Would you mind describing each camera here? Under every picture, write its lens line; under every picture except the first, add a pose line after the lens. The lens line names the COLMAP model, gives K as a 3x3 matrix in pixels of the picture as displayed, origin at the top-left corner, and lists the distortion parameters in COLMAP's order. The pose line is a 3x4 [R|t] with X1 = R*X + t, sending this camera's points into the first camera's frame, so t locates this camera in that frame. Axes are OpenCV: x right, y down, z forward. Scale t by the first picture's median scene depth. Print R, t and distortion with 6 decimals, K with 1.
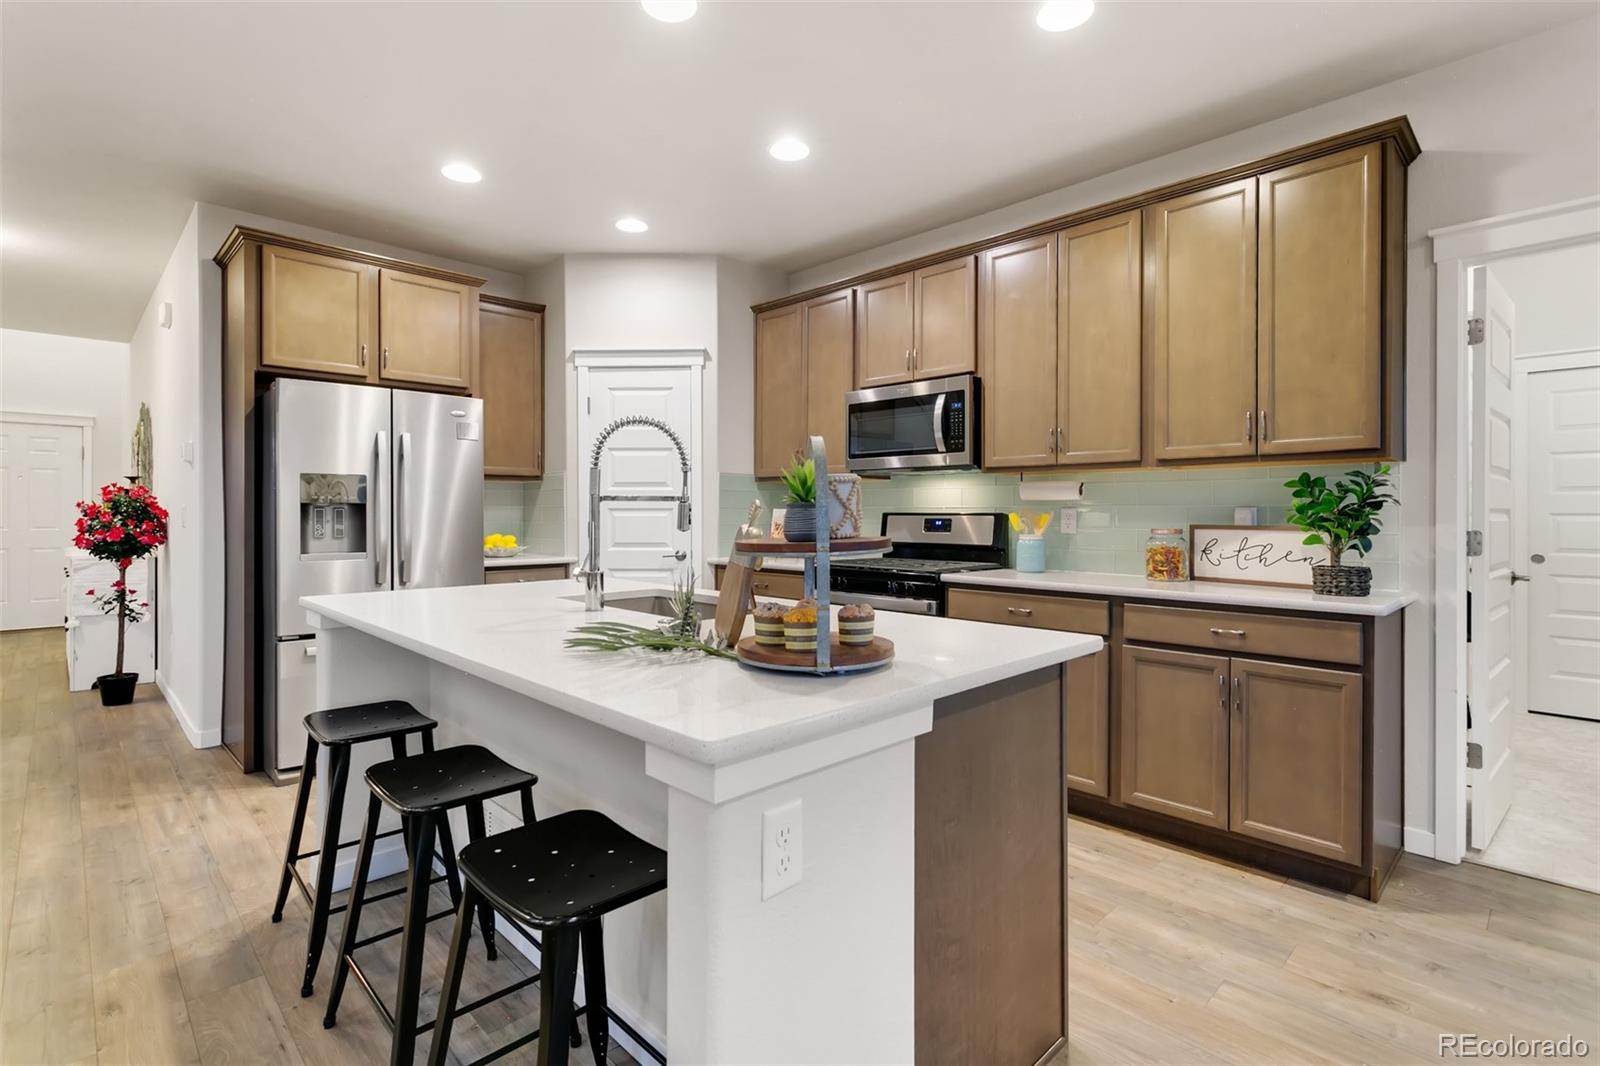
lens RADIAL K [[752.7, 0, 776.0], [0, 752.7, 515.8], [0, 0, 1]] dist [-0.001846, 0.000039]
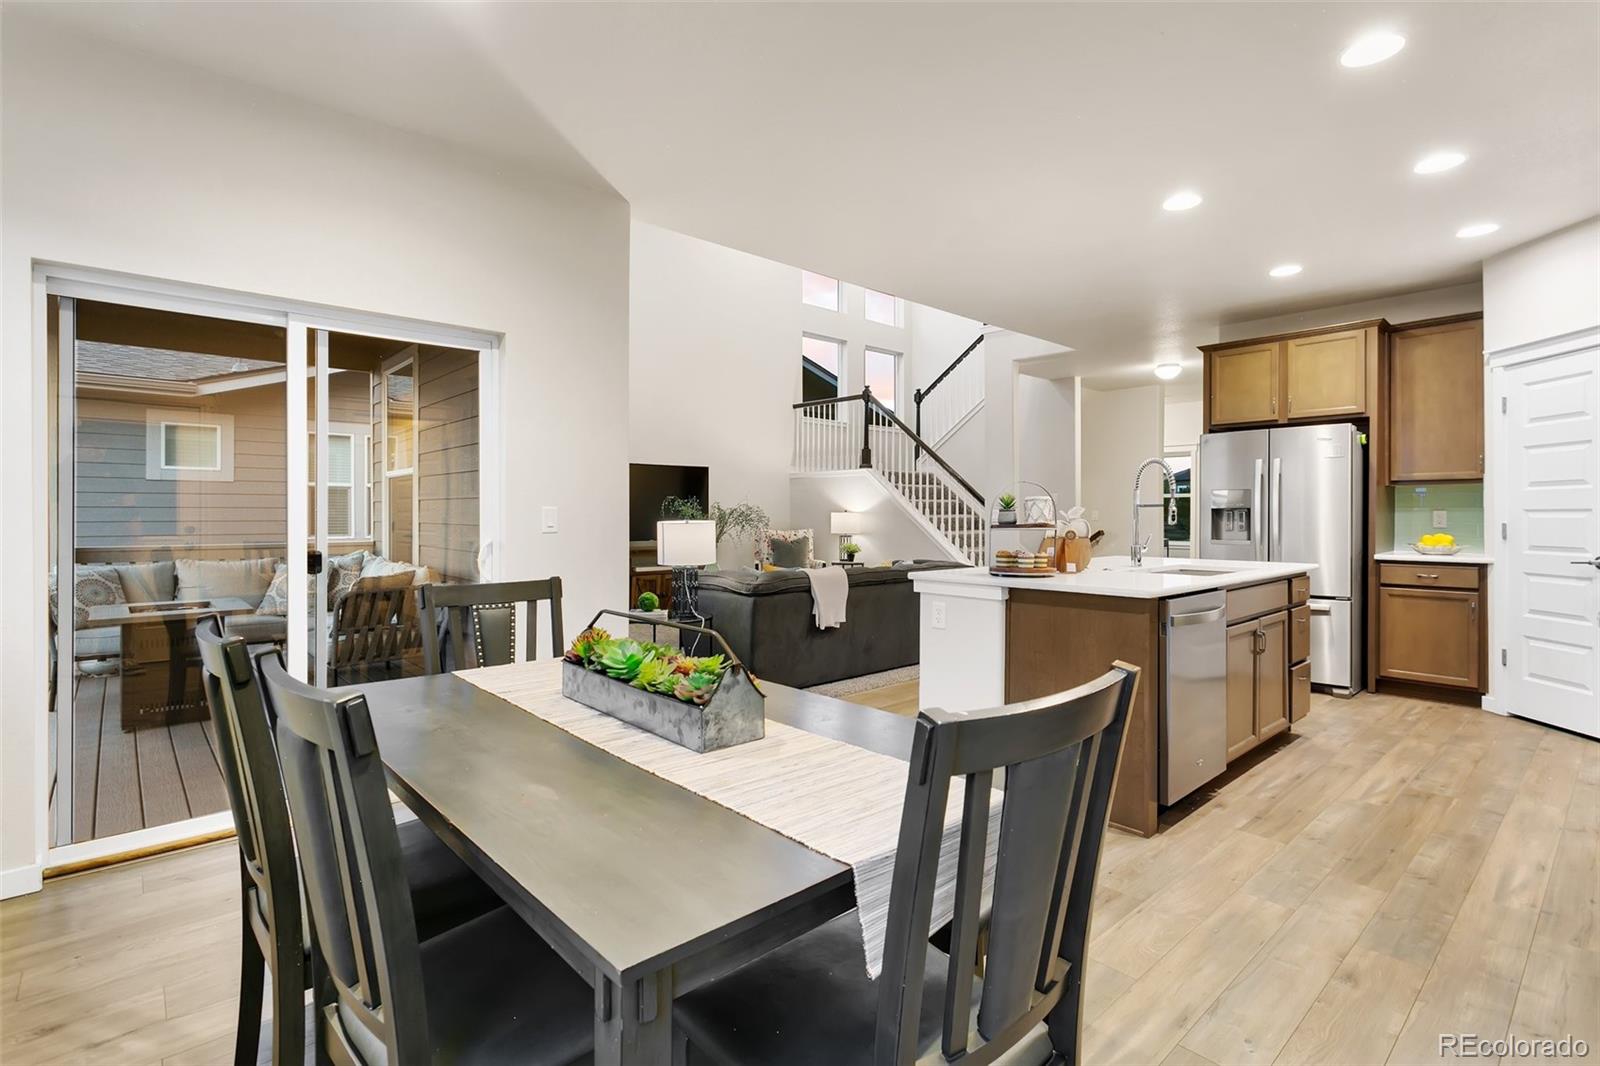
lens RADIAL K [[752.7, 0, 798.7], [0, 752.7, 517.7], [0, 0, 1]] dist [-0.001846, 0.000039]
pose [[-0.035473, 0.004167, -0.999362, 0.986424], [-0.003475, 0.999985, 0.004293, -0.000358], [0.999365, 0.003625, -0.035458, 0.141146]]
